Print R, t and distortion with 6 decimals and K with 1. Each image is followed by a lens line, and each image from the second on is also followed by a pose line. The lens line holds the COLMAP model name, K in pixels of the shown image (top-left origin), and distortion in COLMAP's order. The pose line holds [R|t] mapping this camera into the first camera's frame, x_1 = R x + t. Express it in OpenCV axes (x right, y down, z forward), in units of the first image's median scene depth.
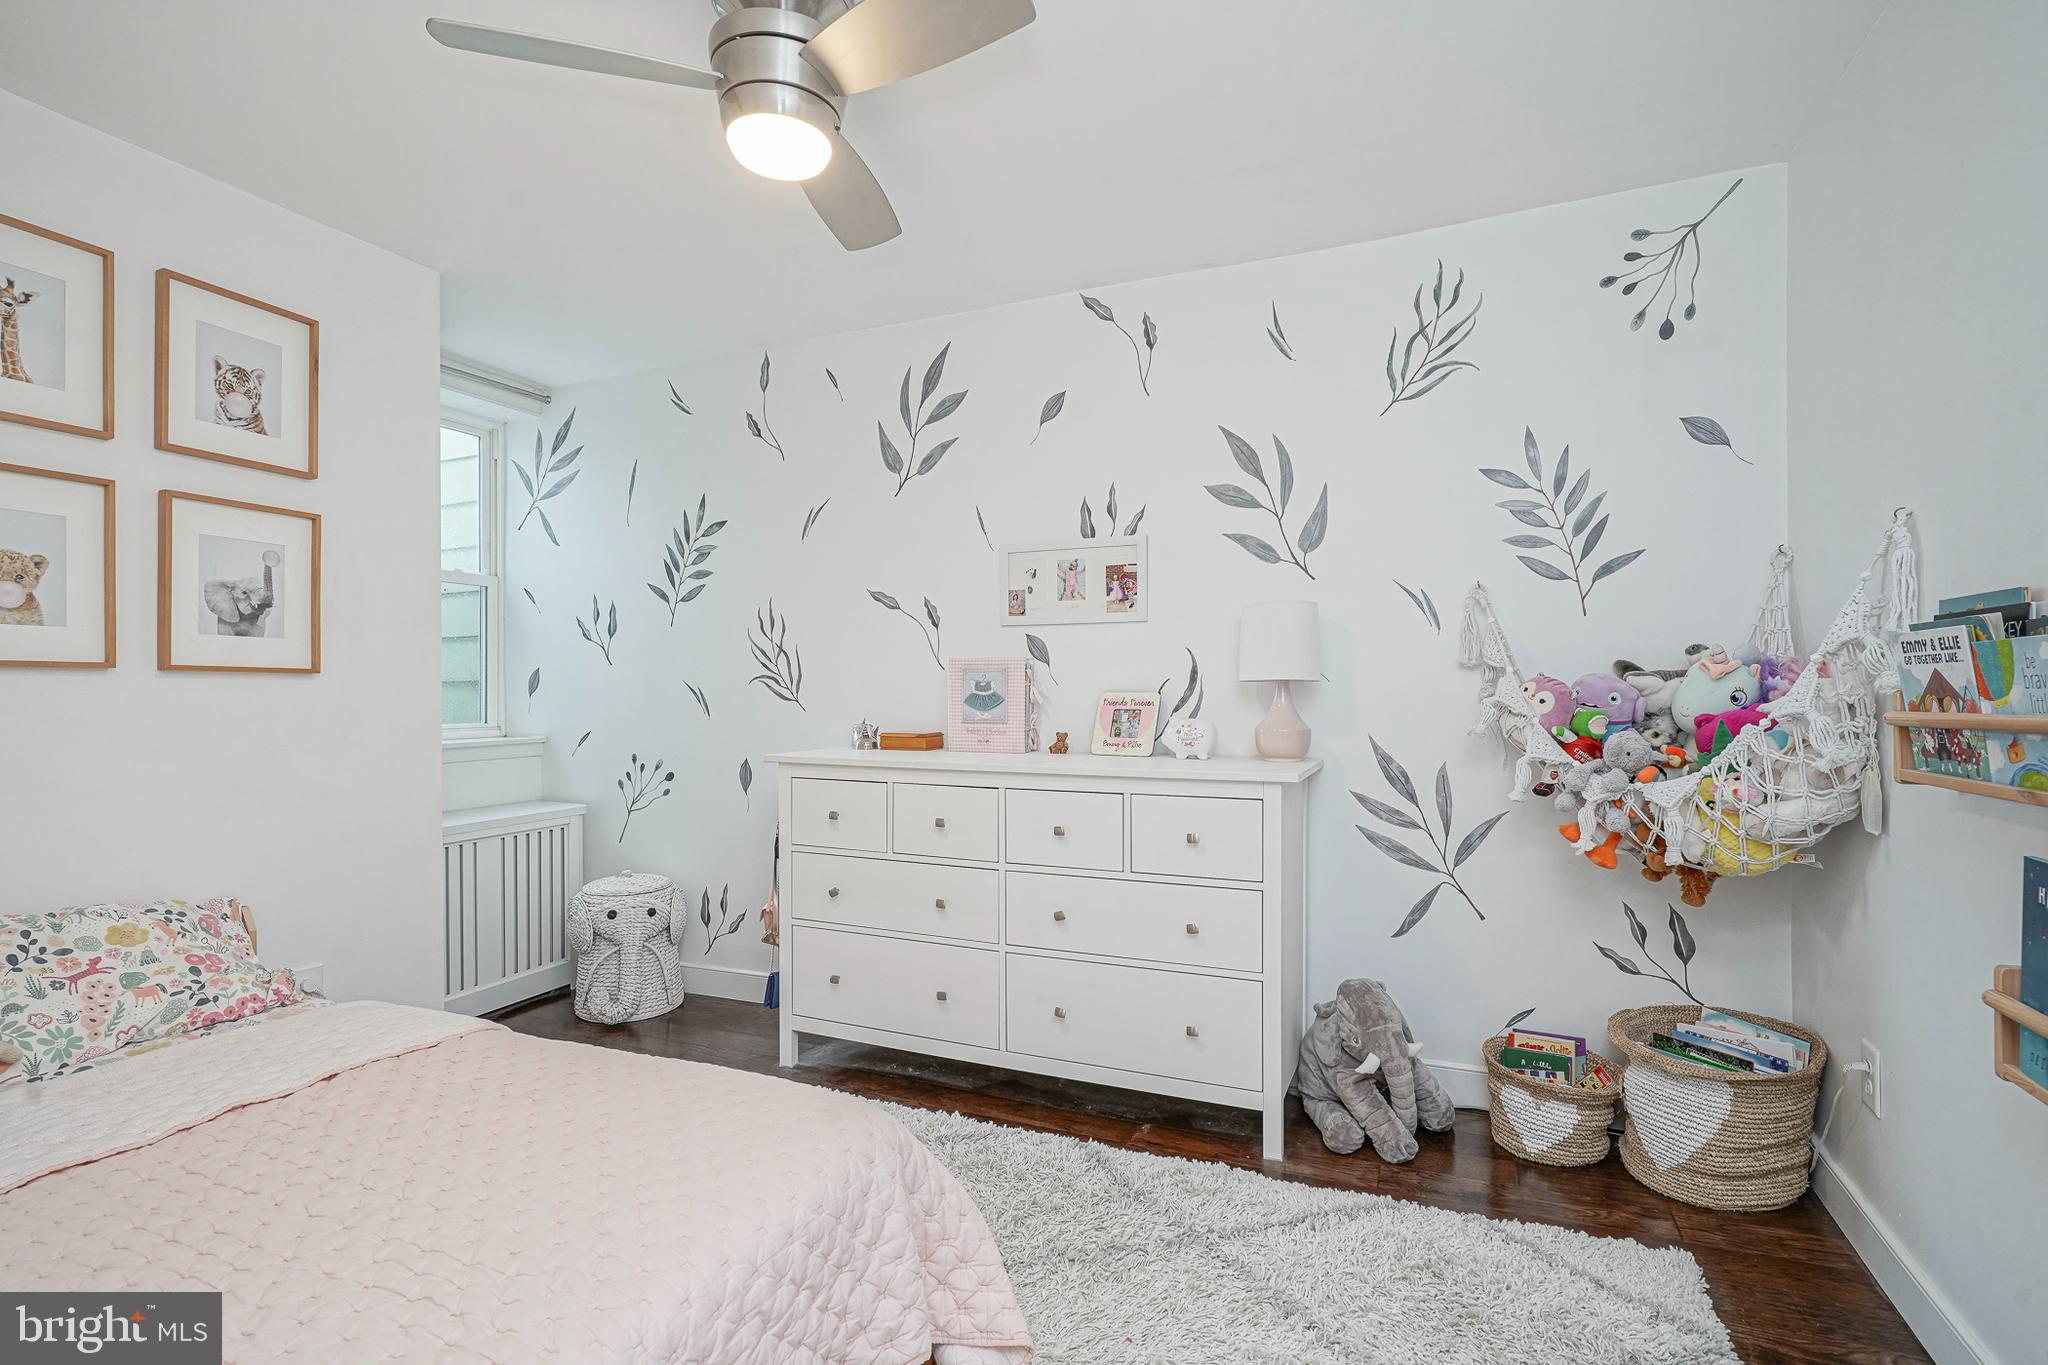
lens RADIAL K [[1014.3, 0, 1026.0], [0, 1014.3, 700.2], [0, 0, 1]] dist [-0.004398, 0.002555]
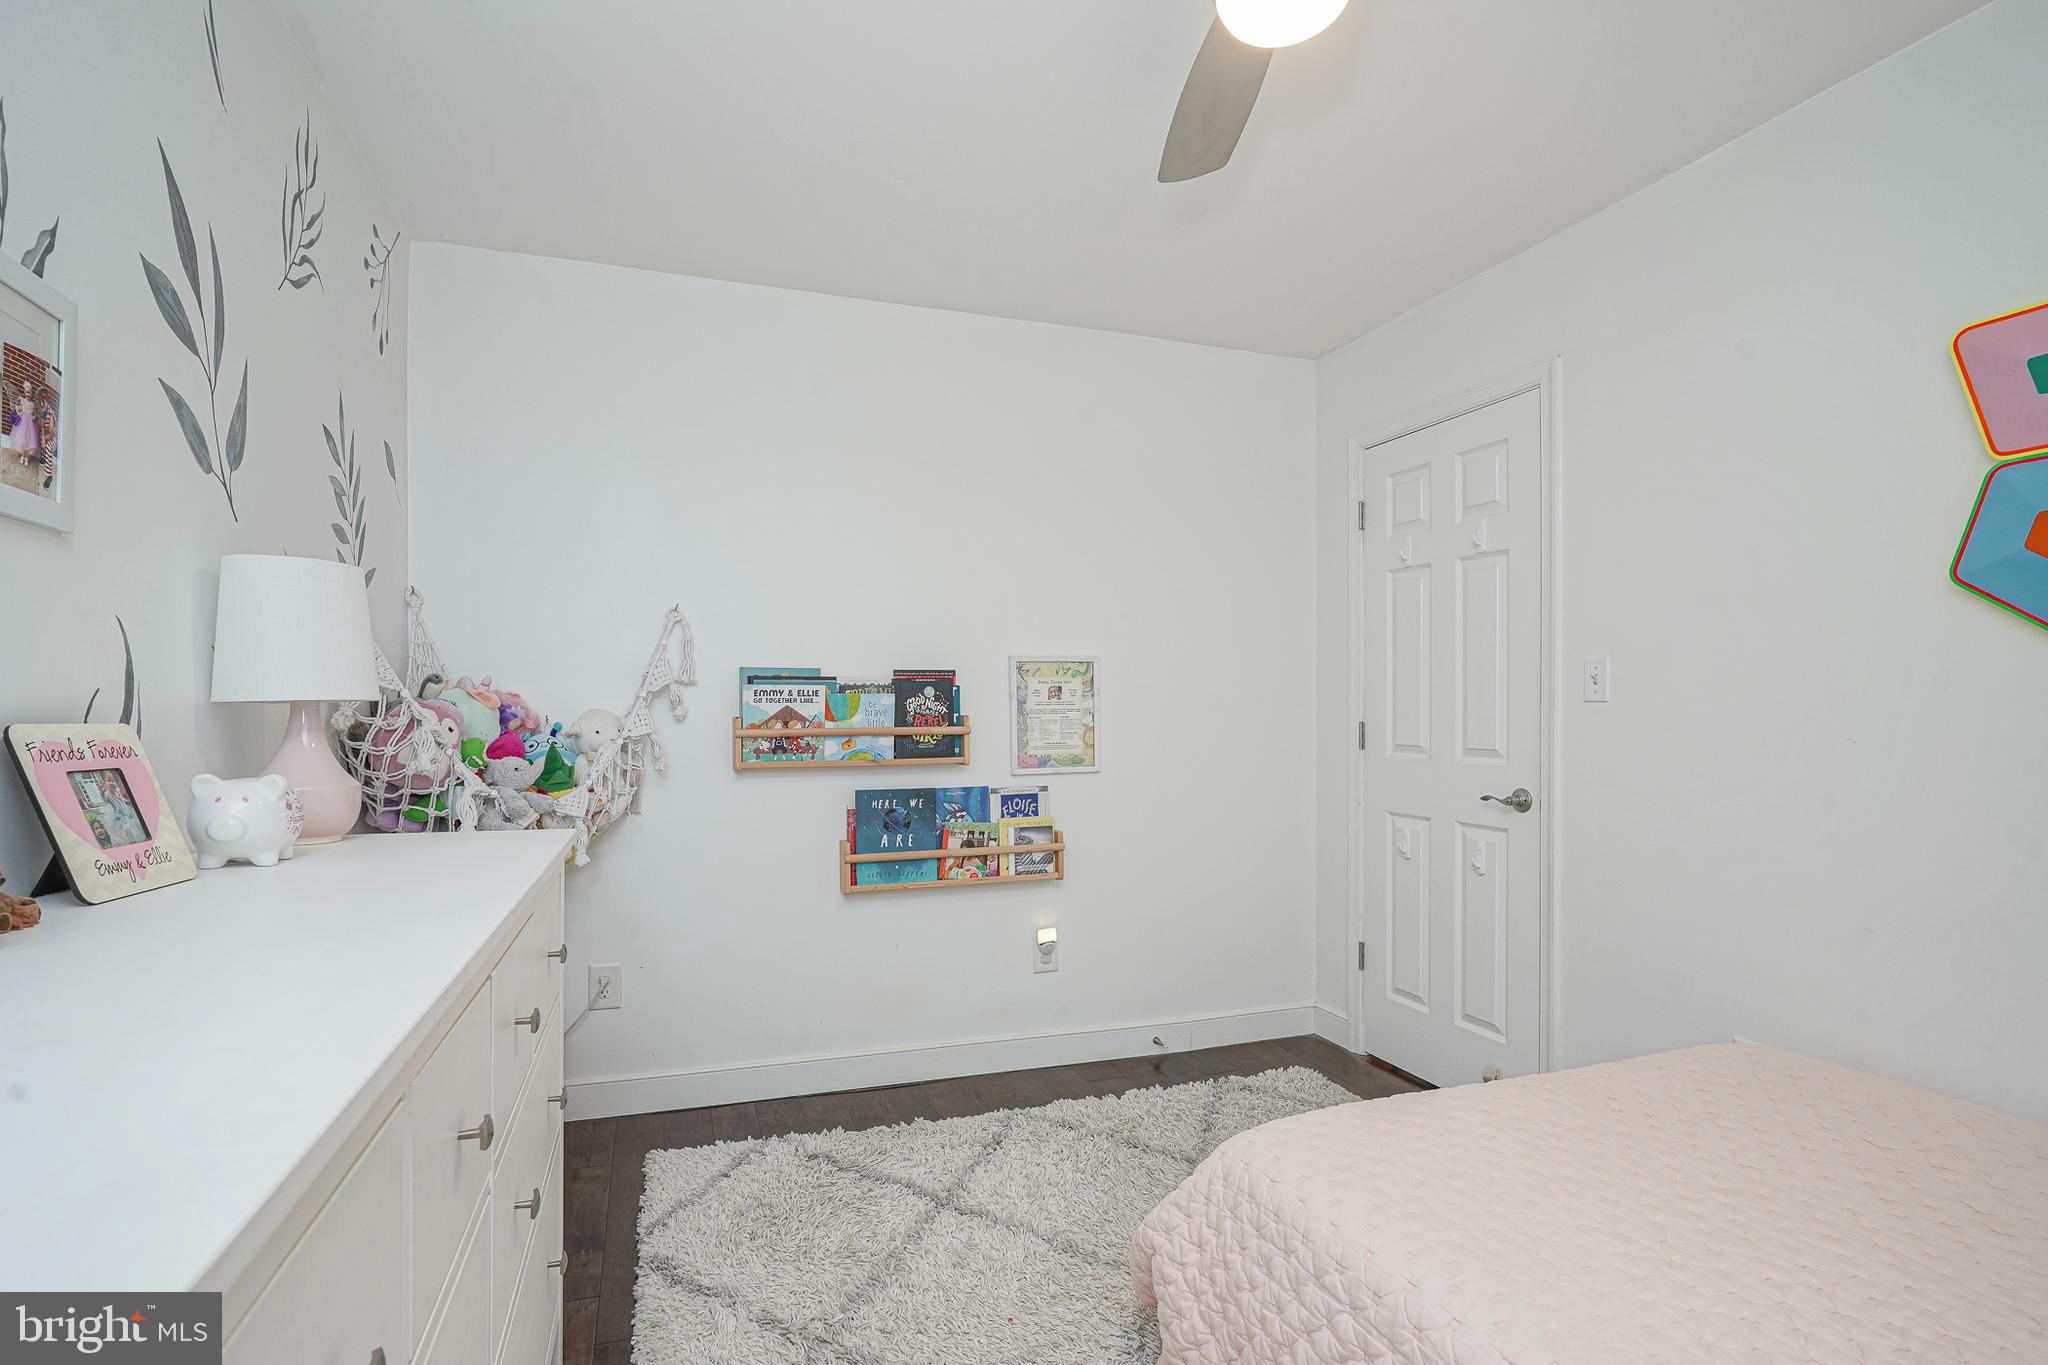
lens RADIAL K [[1014.3, 0, 1026.0], [0, 1014.3, 700.2], [0, 0, 1]] dist [-0.004398, 0.002555]
pose [[-0.680865, 0.012862, 0.732296, -0.865848], [0.007418, 0.999916, -0.010666, -0.018880], [-0.732371, -0.001830, -0.680903, 2.074369]]
